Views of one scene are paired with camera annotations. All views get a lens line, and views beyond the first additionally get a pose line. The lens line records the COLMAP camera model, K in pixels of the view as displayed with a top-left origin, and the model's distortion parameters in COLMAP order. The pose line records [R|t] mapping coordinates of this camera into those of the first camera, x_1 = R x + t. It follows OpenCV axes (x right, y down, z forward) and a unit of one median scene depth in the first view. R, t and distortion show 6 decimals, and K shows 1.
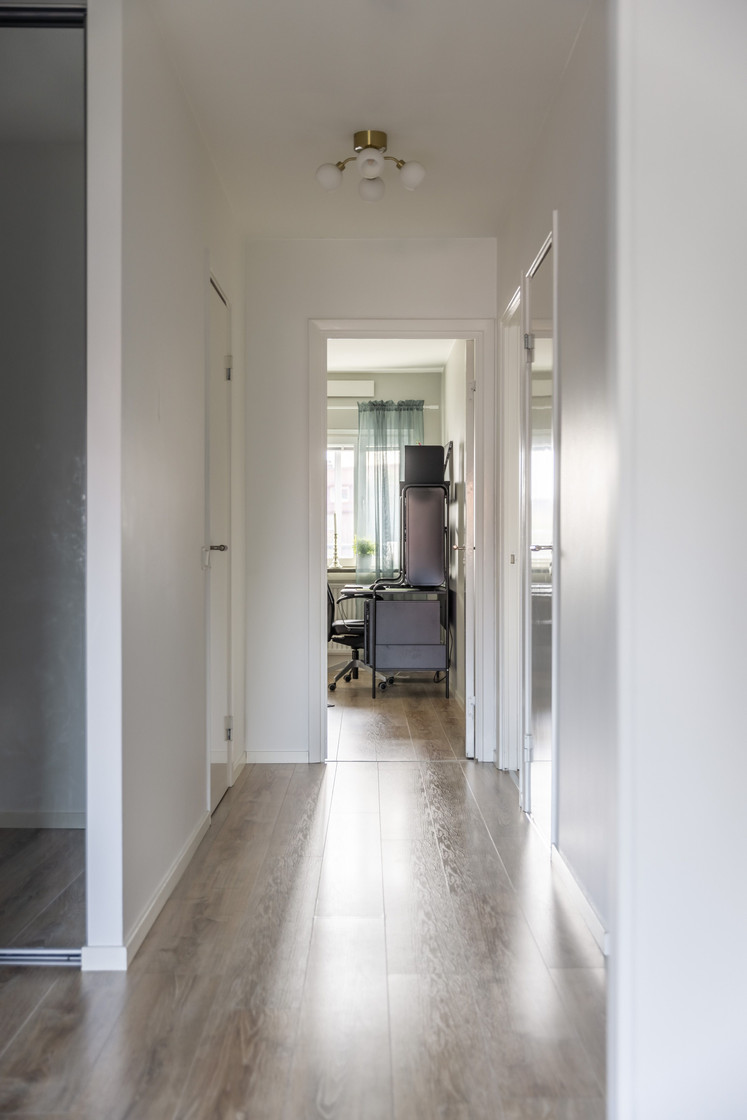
lens RADIAL K [[1266.0, 0, 373.5], [0, 1266.0, 560.0], [0, 0, 1]] dist [-0.003371, -0.000636]
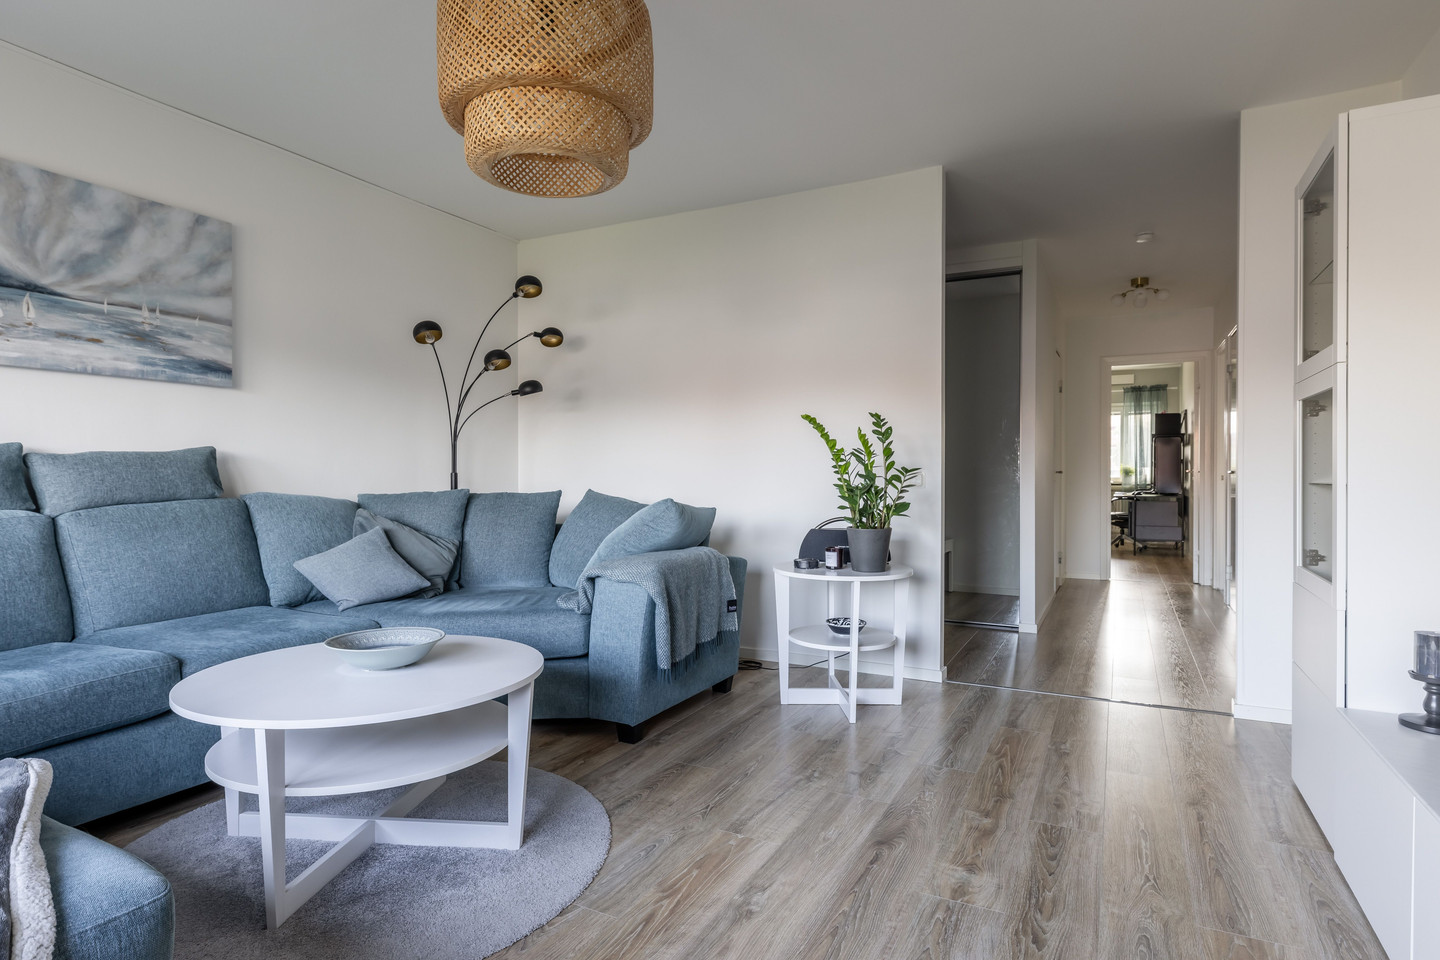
lens RADIAL K [[770.7, 0, 720.0], [0, 770.7, 480.0], [0, 0, 1]] dist [0.001630, 0.001416]
pose [[0.884729, 0.002030, -0.466100, -0.010795], [-0.001021, 0.999997, 0.002417, 0.000610], [0.466104, -0.001662, 0.884728, -0.240206]]
